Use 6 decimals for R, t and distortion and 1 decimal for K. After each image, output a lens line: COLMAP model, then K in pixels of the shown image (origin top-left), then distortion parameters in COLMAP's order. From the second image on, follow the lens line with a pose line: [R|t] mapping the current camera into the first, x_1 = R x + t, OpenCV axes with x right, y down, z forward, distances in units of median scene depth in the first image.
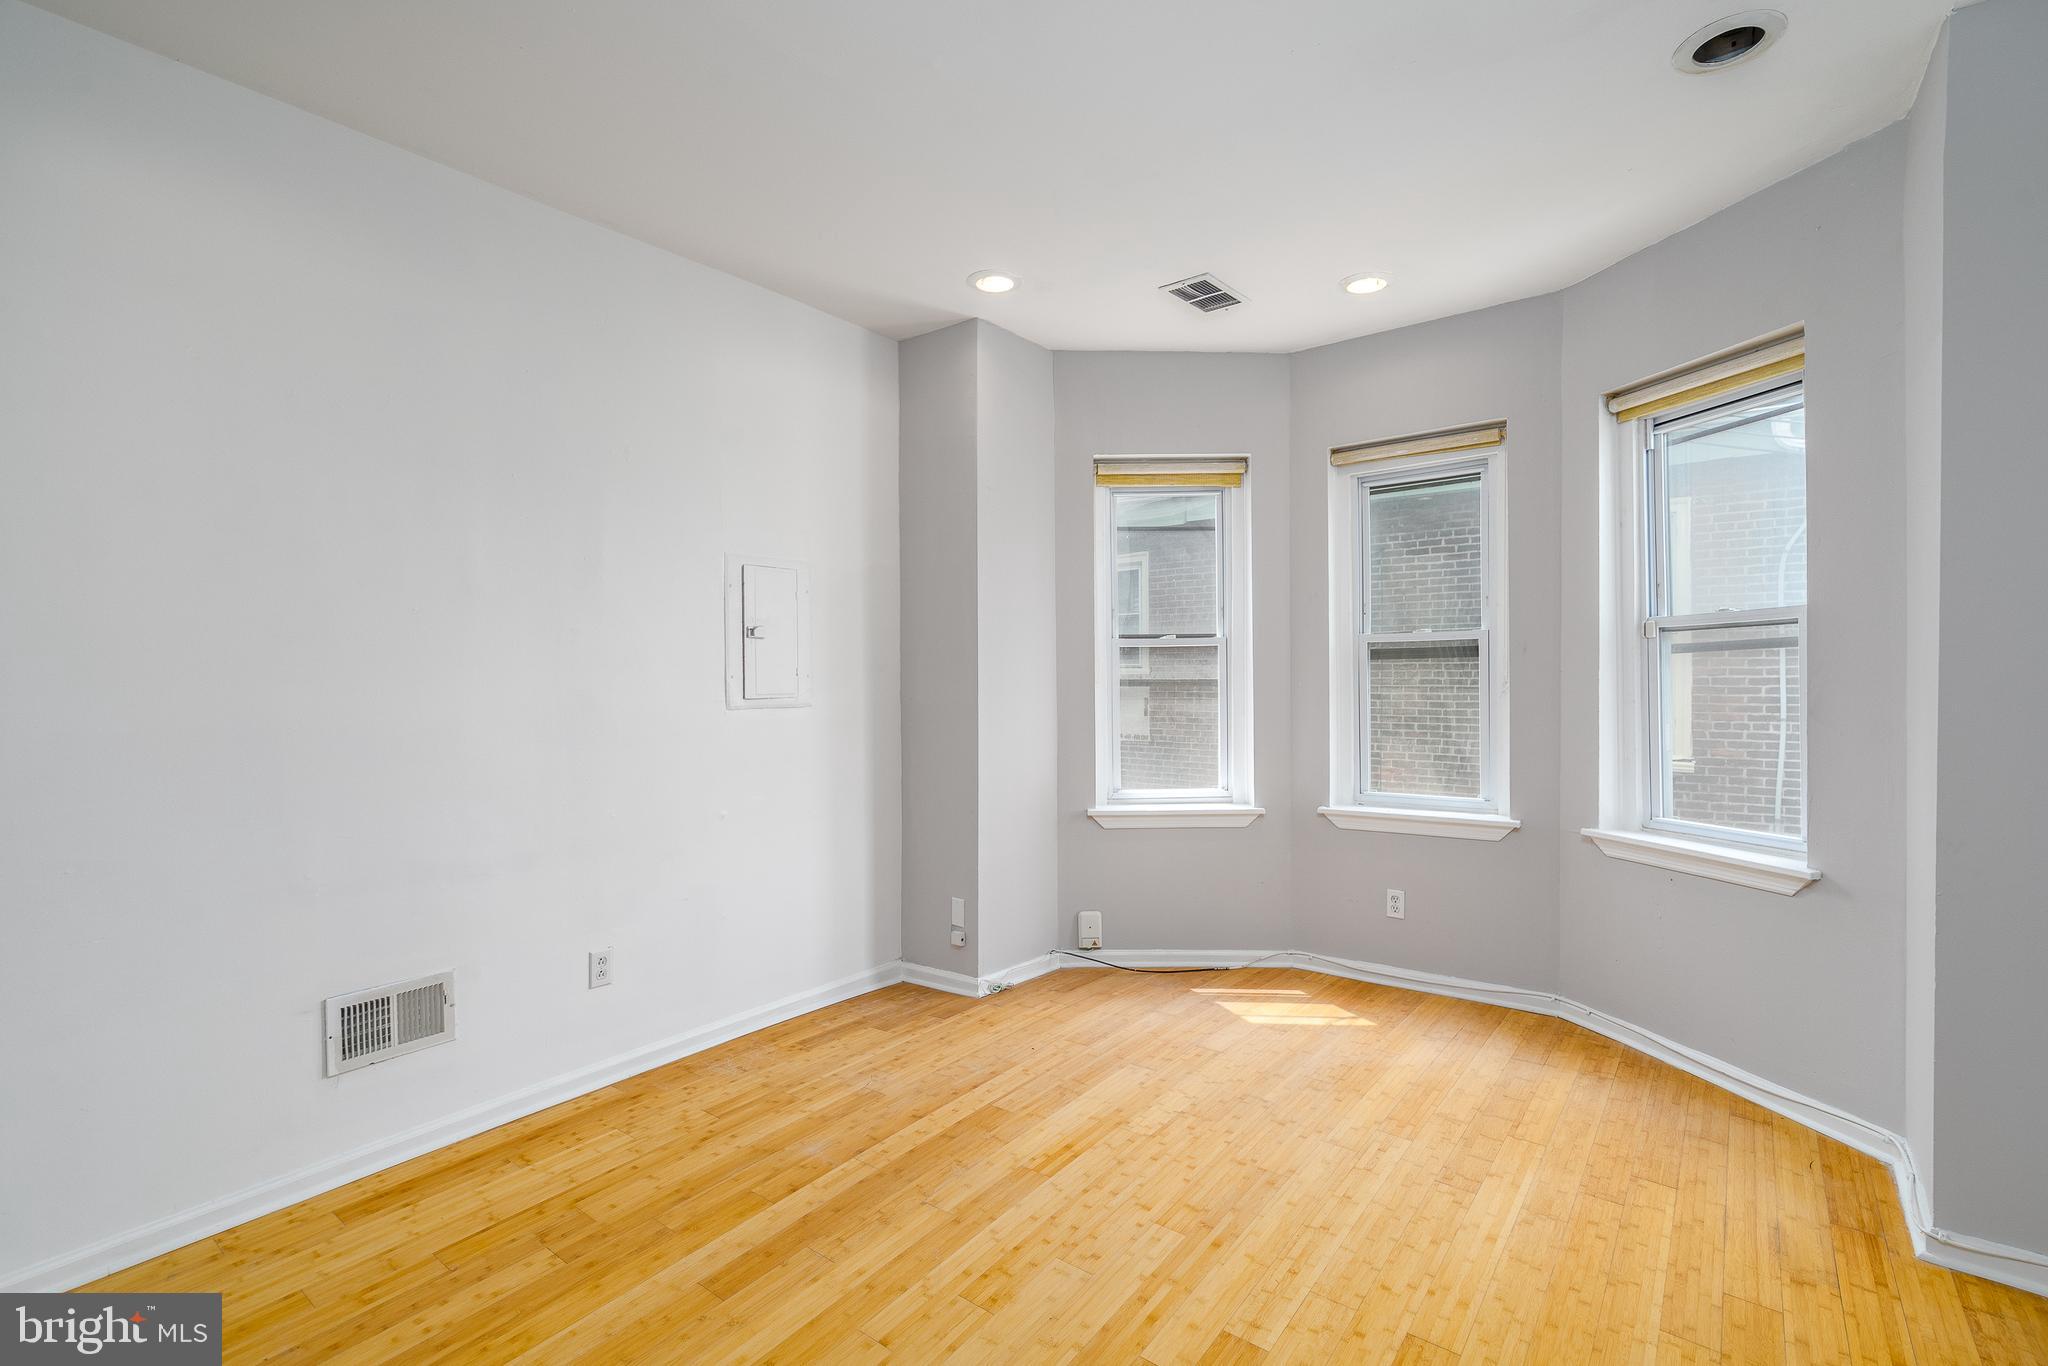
lens RADIAL K [[966.0, 0, 957.3], [0, 966.0, 688.0], [0, 0, 1]] dist [-0.005109, 0.000780]
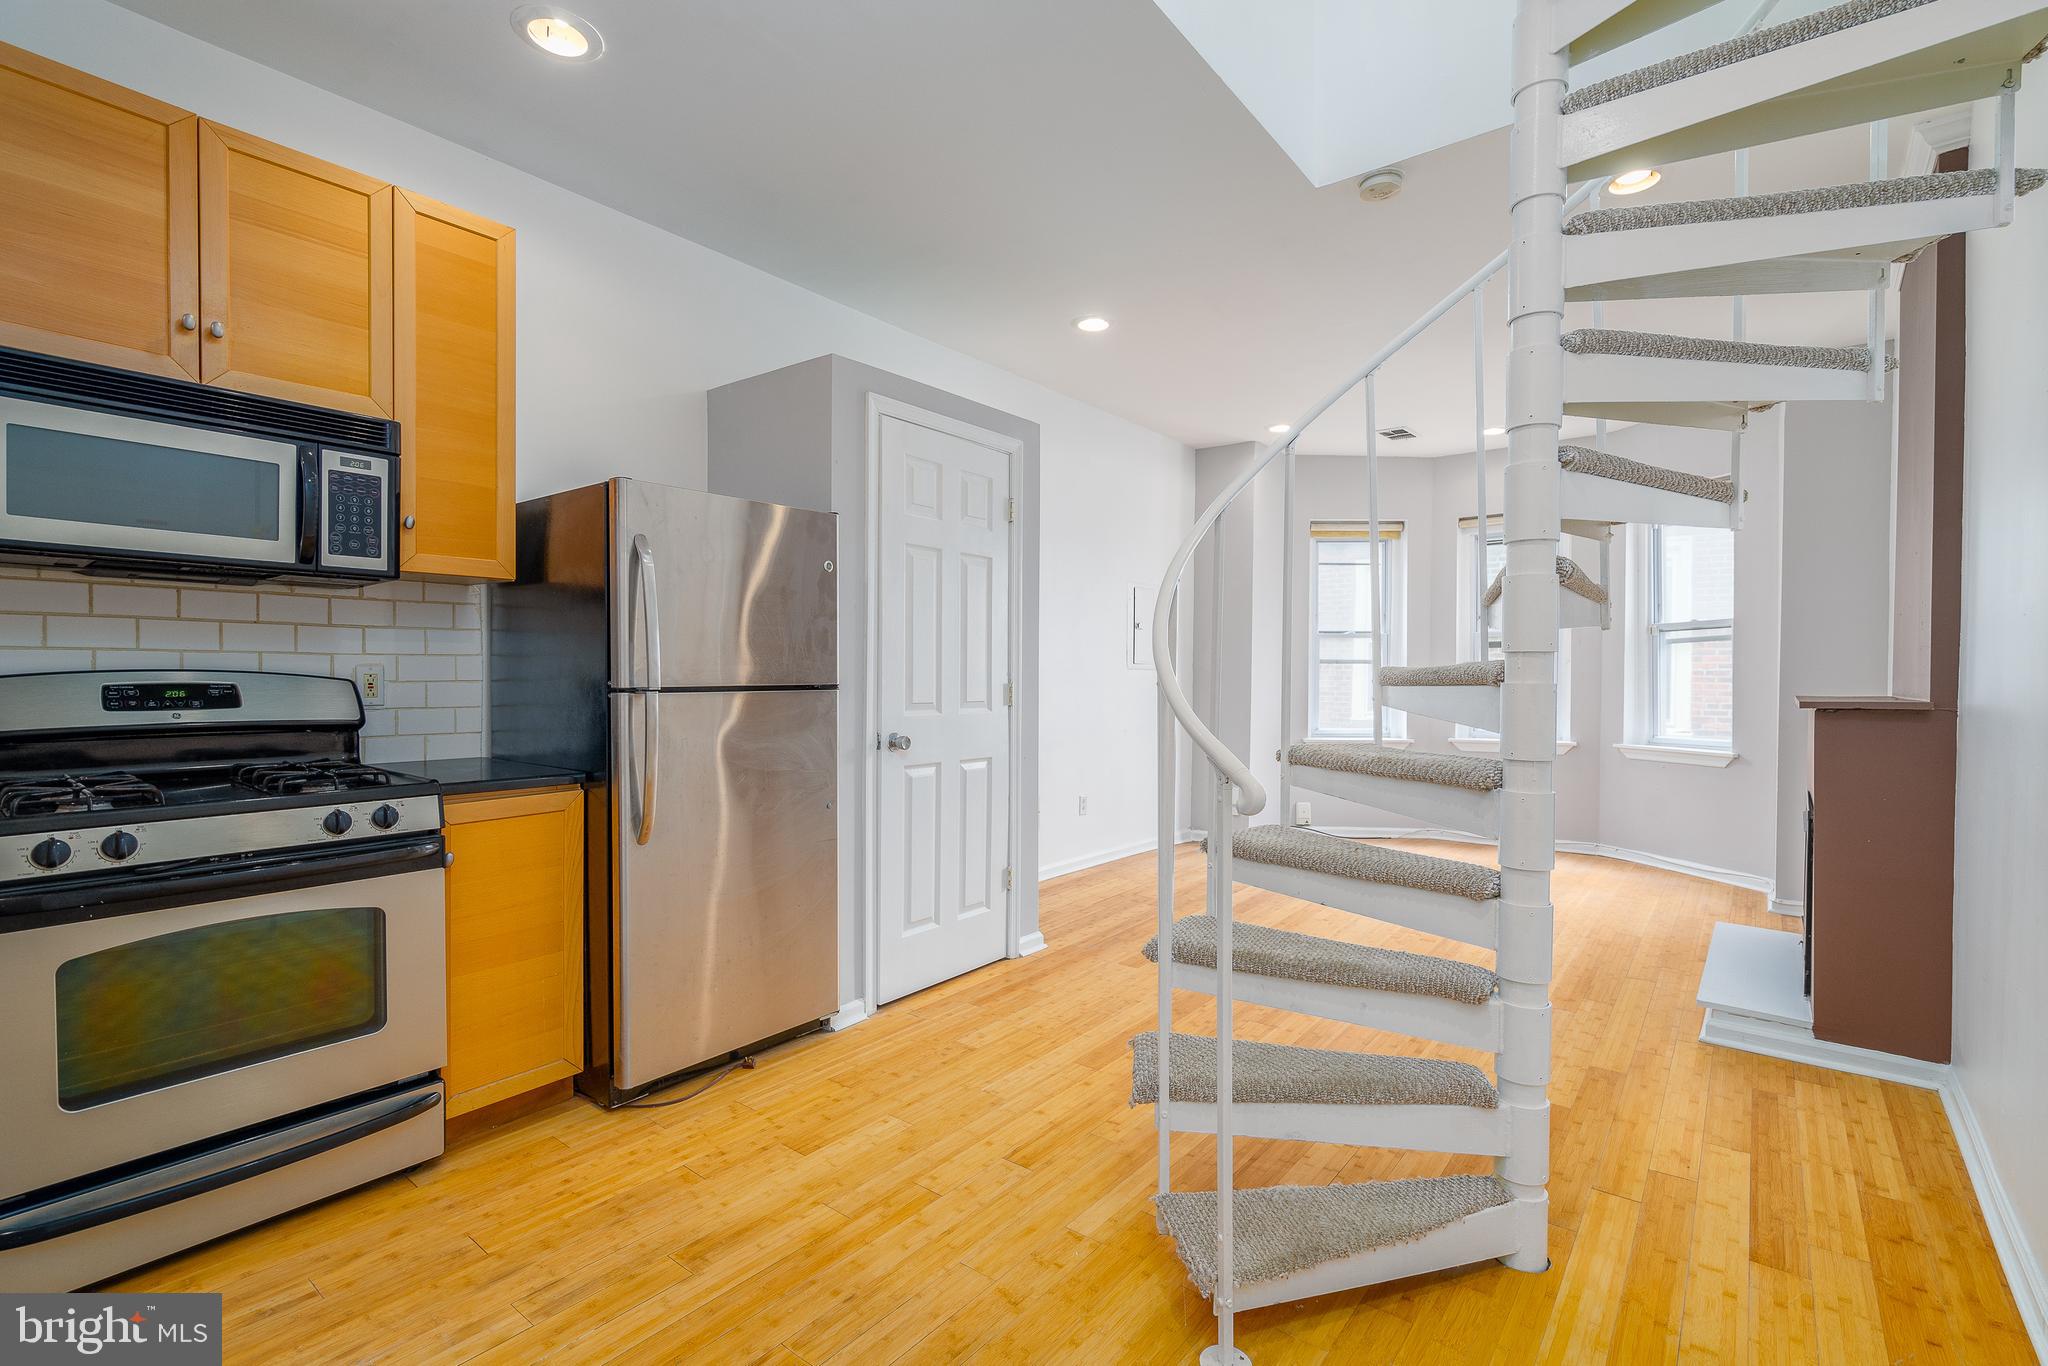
lens RADIAL K [[952.8, 0, 954.1], [0, 952.8, 689.8], [0, 0, 1]] dist [-0.009256, 0.001070]
pose [[0.999670, 0.013331, -0.021961, -0.515329], [-0.013283, 0.999909, 0.002323, 0.059548], [0.021990, -0.002030, 0.999756, -0.751915]]
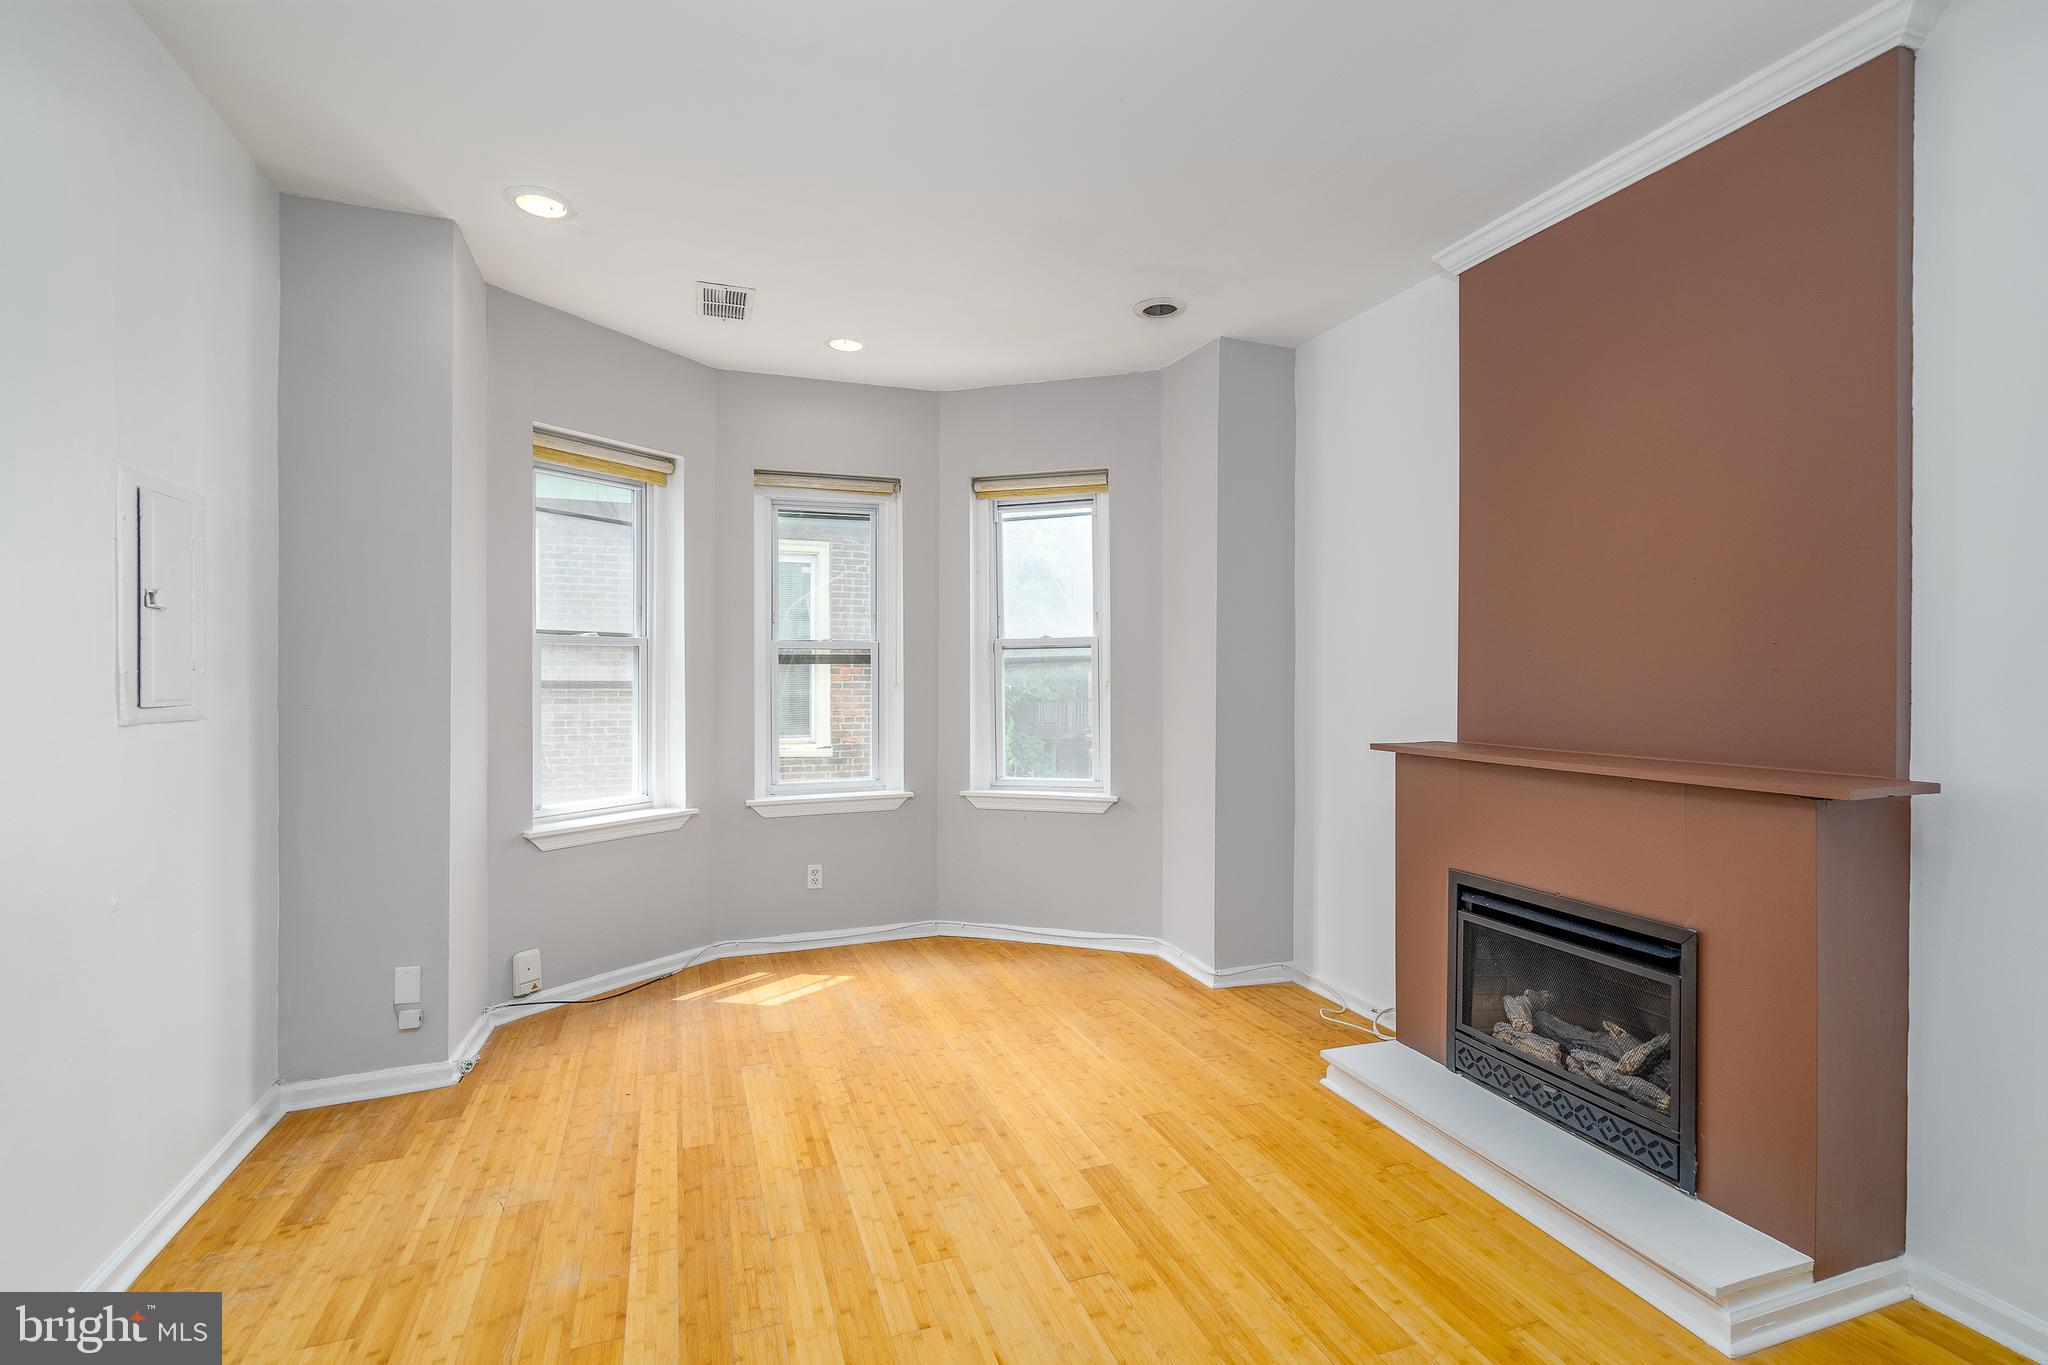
lens RADIAL K [[966.6, 0, 1095.4], [0, 966.6, 678.9], [0, 0, 1]] dist [-0.003929, 0.000174]
pose [[0.465126, 0.008722, 0.885202, -0.482204], [0.005521, 0.999903, -0.012754, 0.005357], [-0.885227, 0.010820, 0.465033, 0.192903]]
